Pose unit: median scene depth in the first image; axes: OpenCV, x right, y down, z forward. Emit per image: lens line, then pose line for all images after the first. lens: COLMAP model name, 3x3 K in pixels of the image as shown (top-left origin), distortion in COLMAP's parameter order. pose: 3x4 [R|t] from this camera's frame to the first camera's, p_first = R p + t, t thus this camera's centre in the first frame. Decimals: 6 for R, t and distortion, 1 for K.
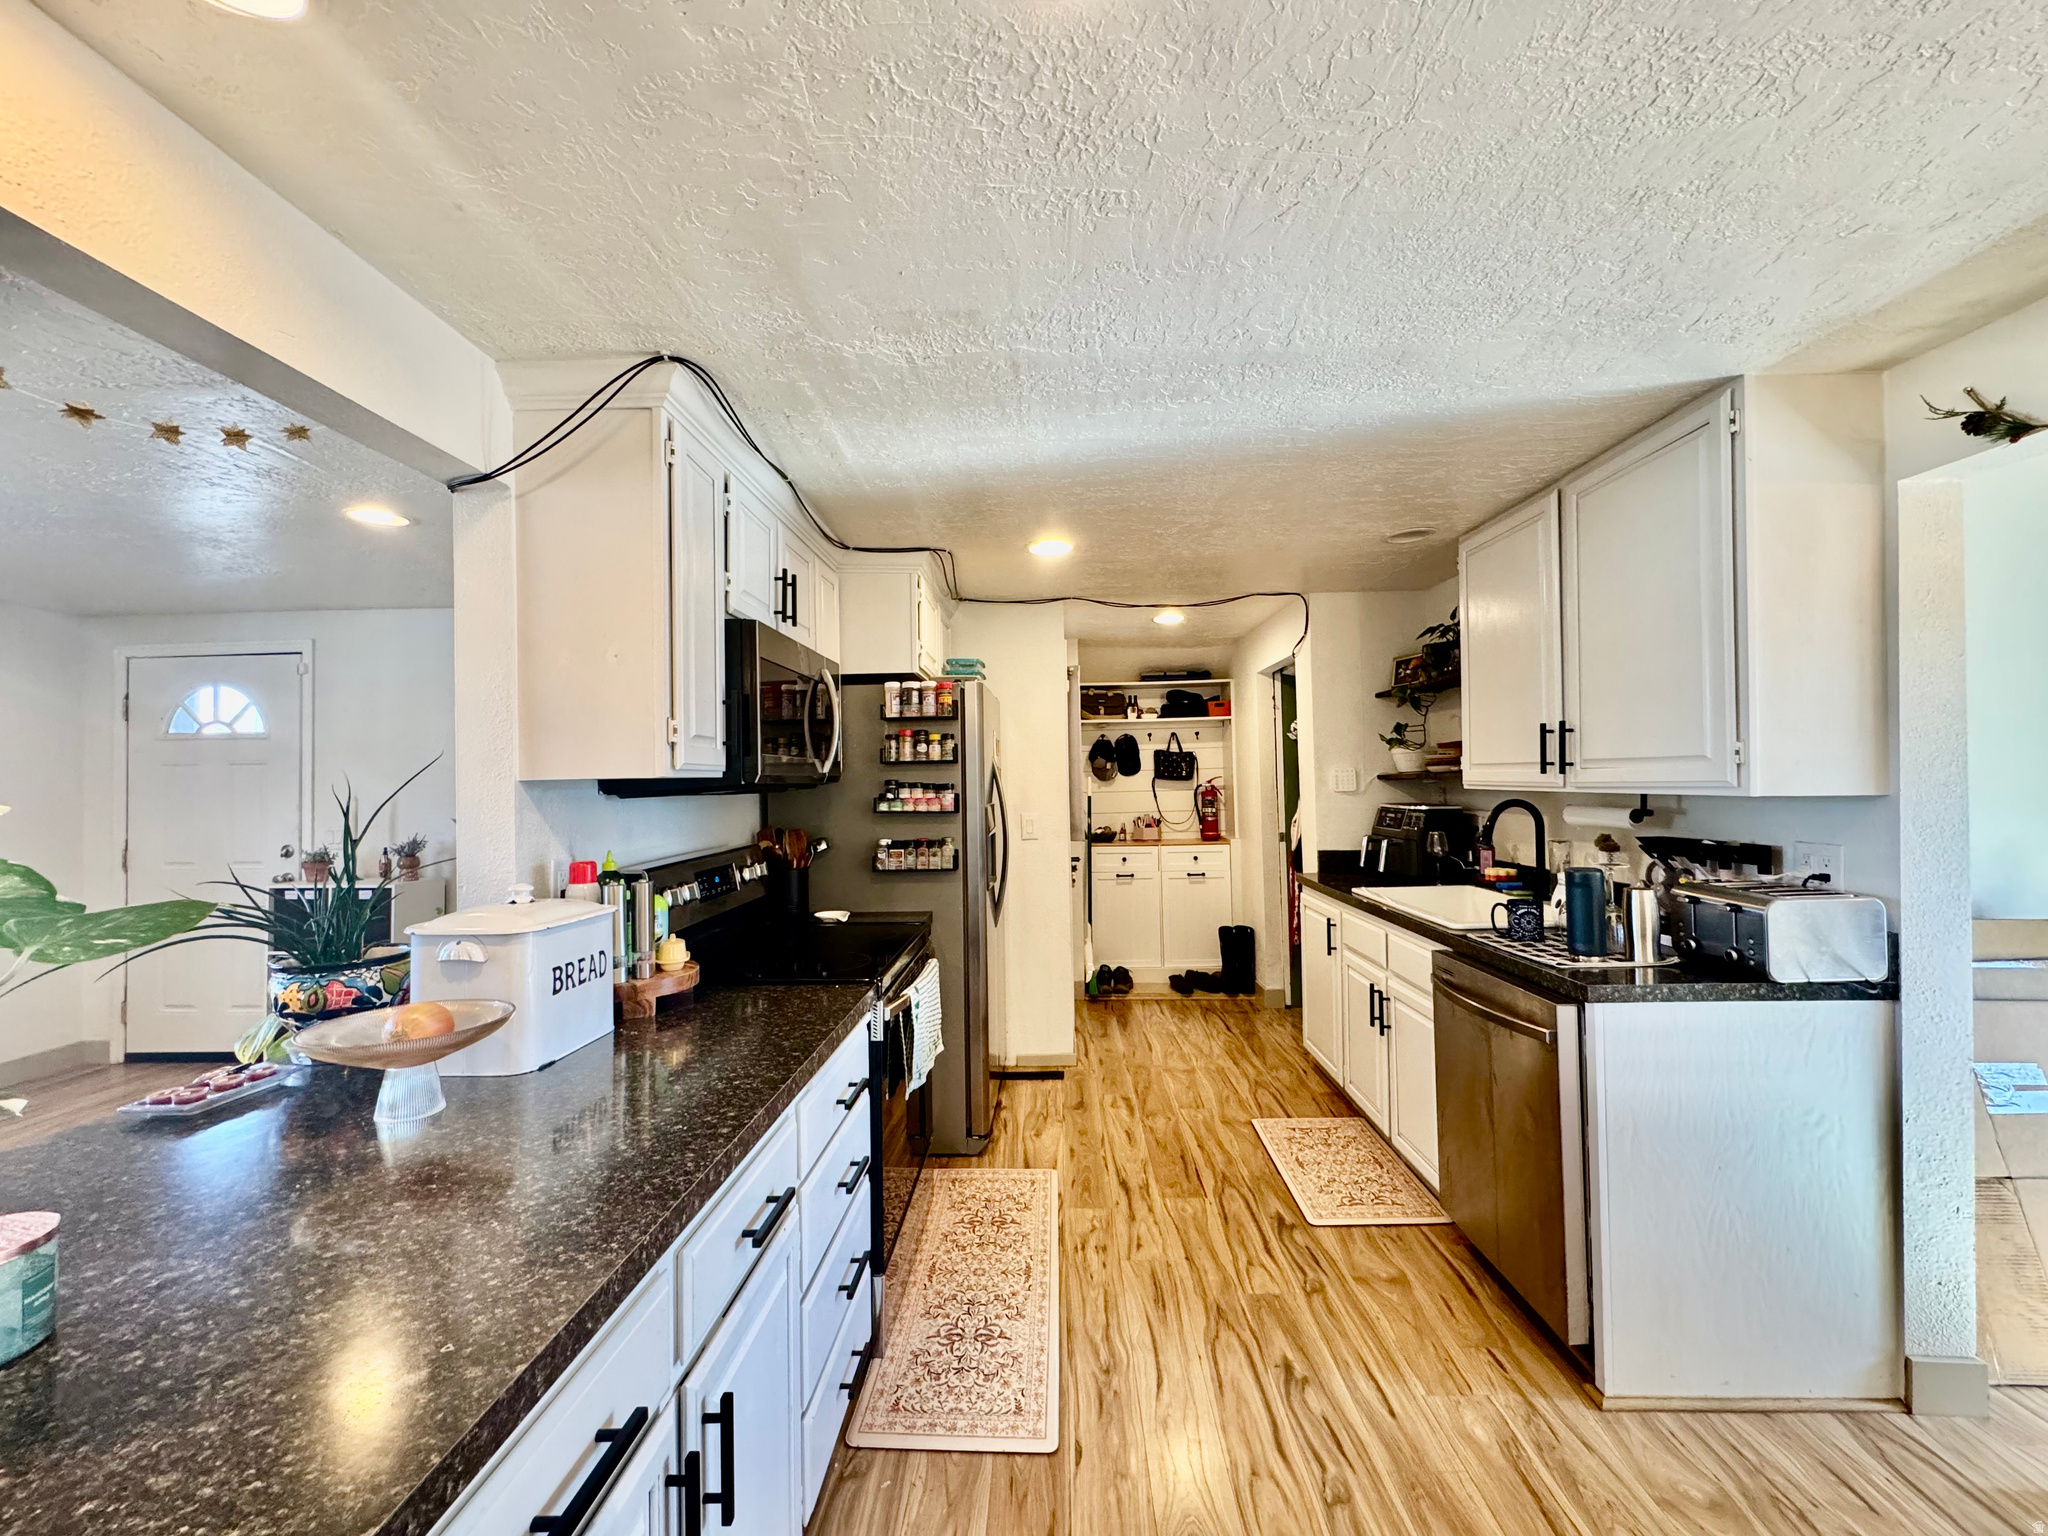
lens RADIAL K [[819.9, 0, 1020.7], [0, 819.9, 764.4], [0, 0, 1]] dist [-0.003092, 0.000897]
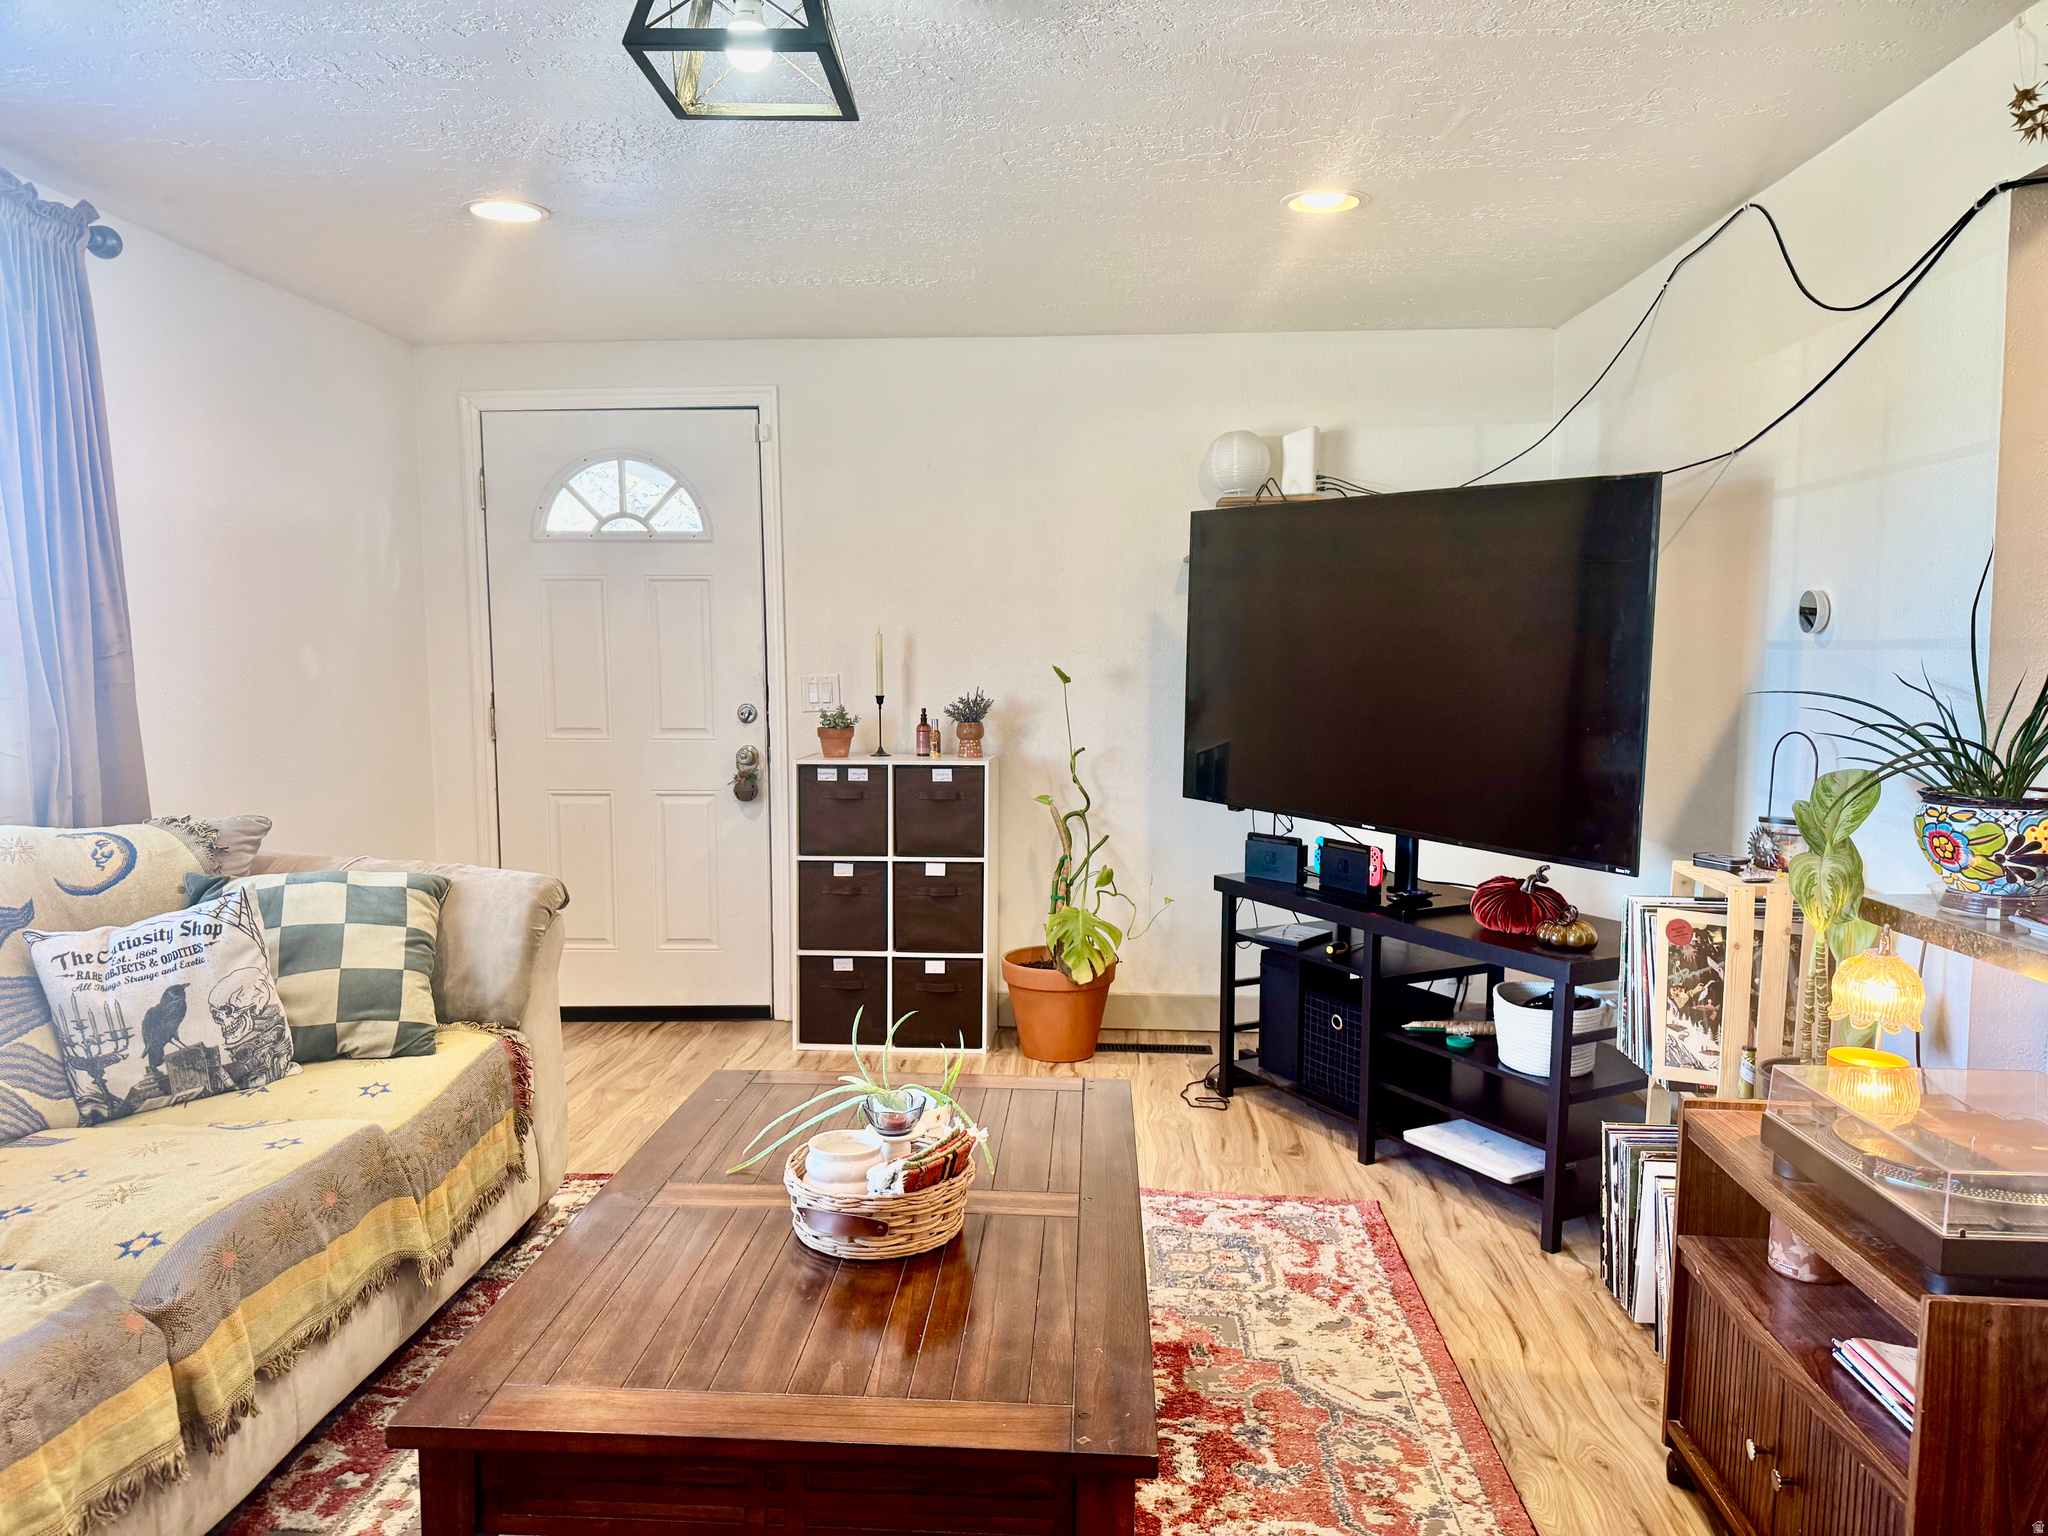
lens RADIAL K [[1415.2, 0, 1022.9], [0, 1415.2, 790.3], [0, 0, 1]] dist [0.035798, -0.046696]
pose [[0.999392, 0.010929, -0.033117, -0.934249], [-0.006842, 0.992615, 0.121117, 0.040802], [0.034196, -0.120817, 0.992086, -0.215321]]
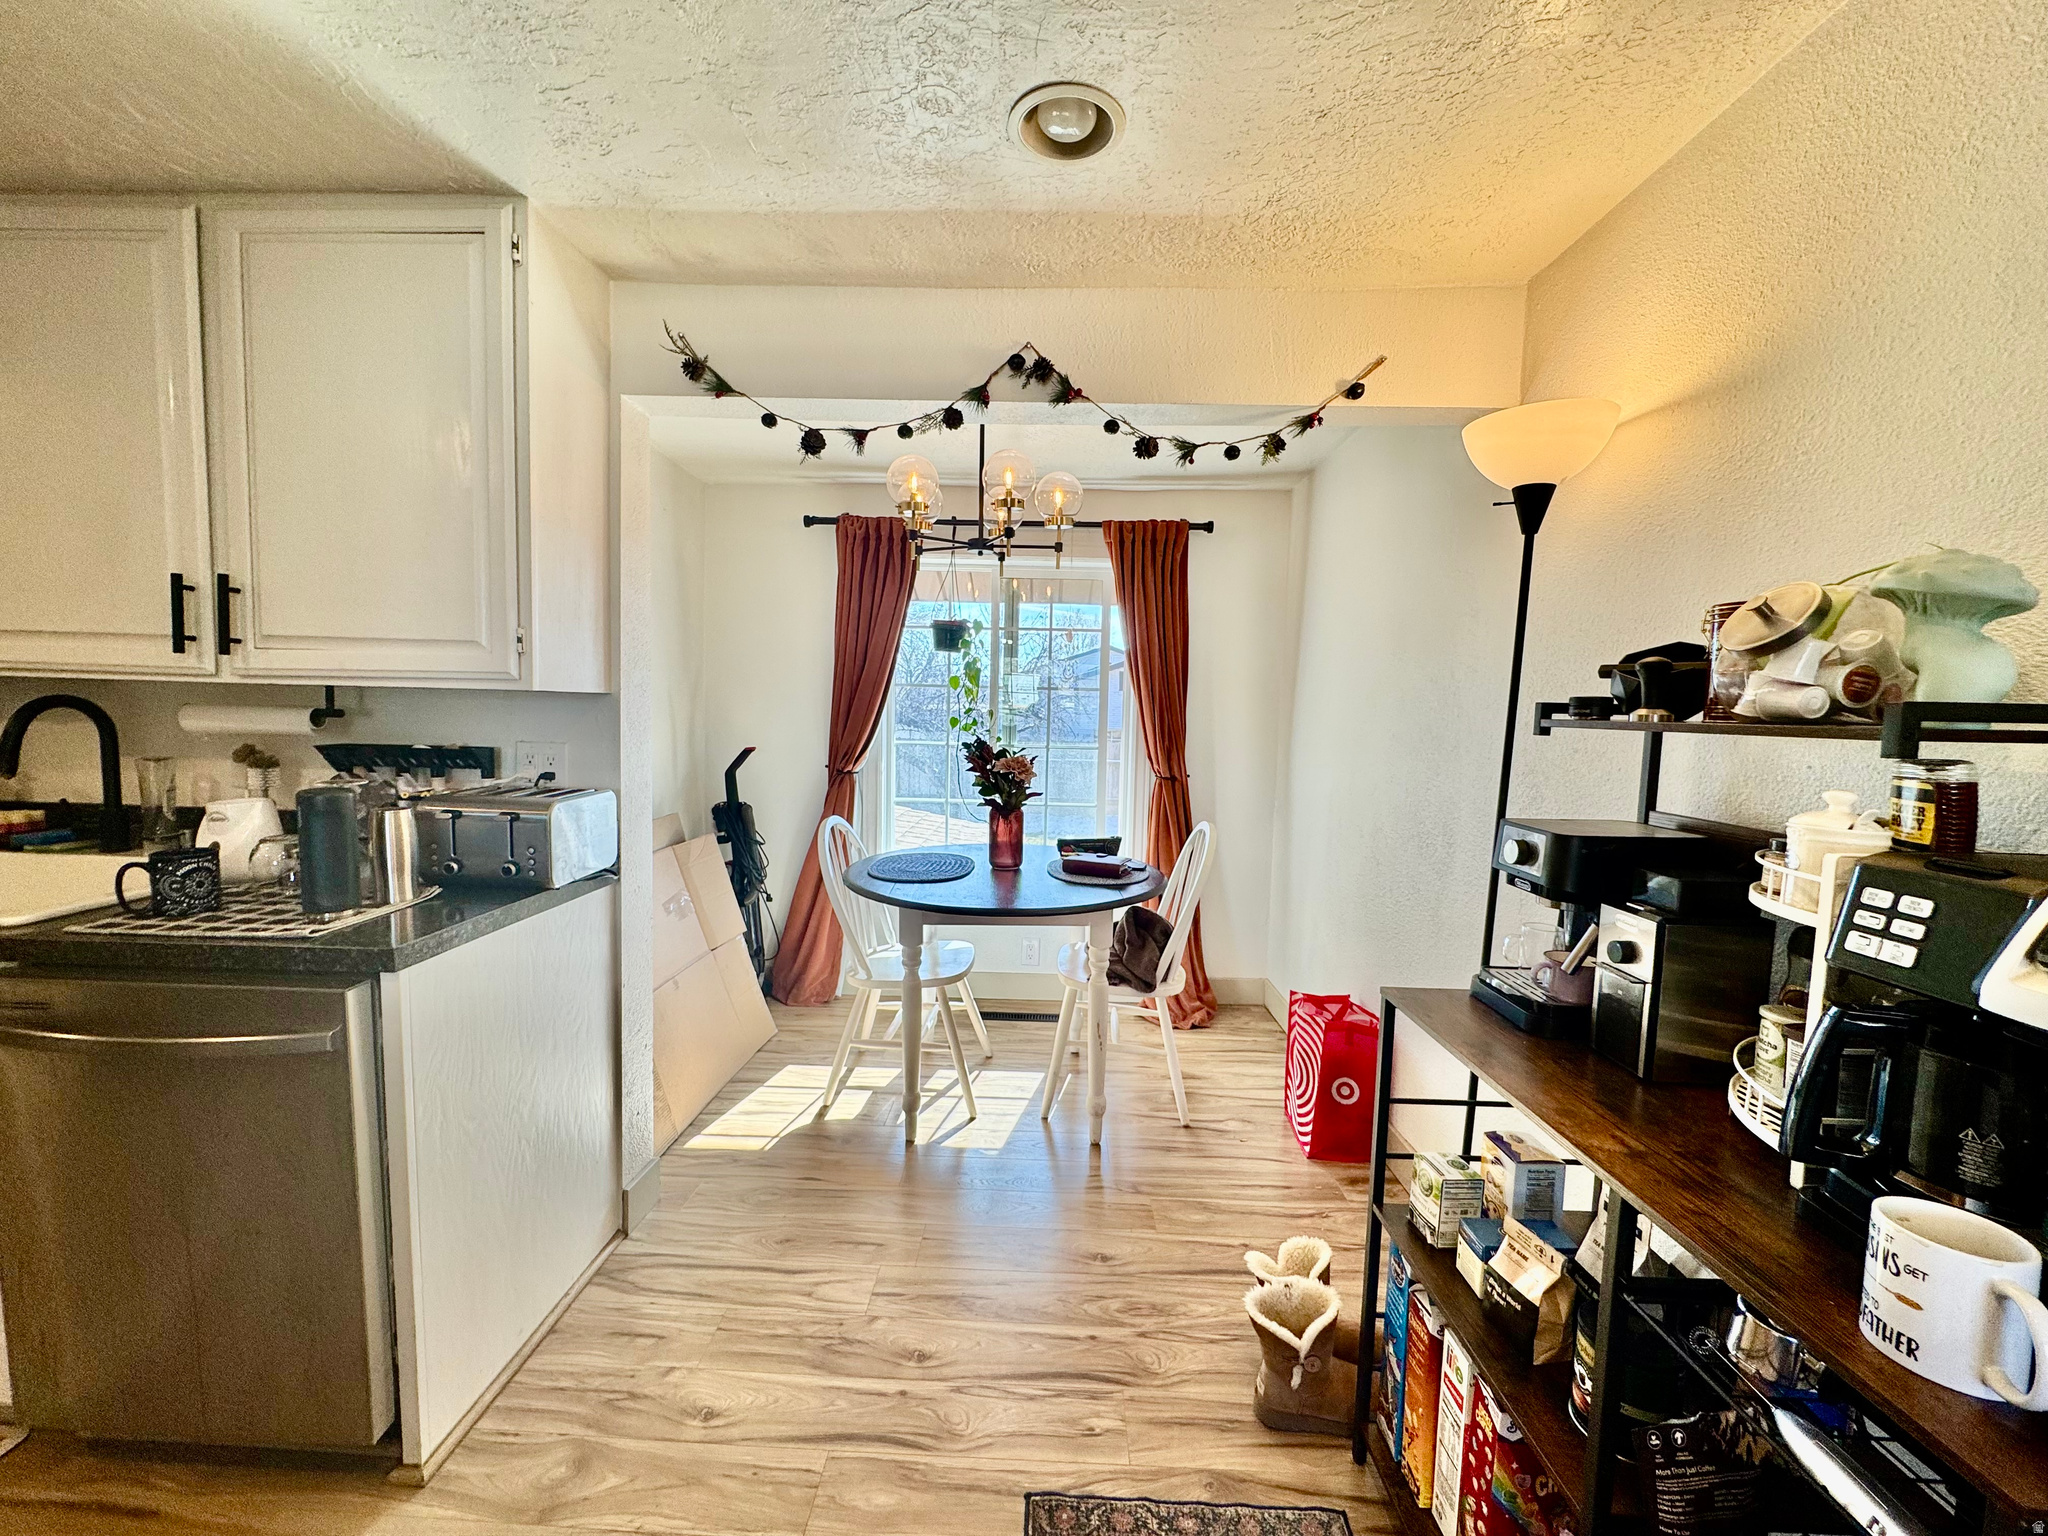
lens RADIAL K [[819.9, 0, 1022.8], [0, 819.9, 770.6], [0, 0, 1]] dist [-0.003092, 0.000897]
pose [[0.003236, -0.065676, 0.997836, -0.006038], [-0.044916, 0.996824, 0.065755, 0.027375], [-0.998986, -0.045032, 0.000276, 0.290226]]
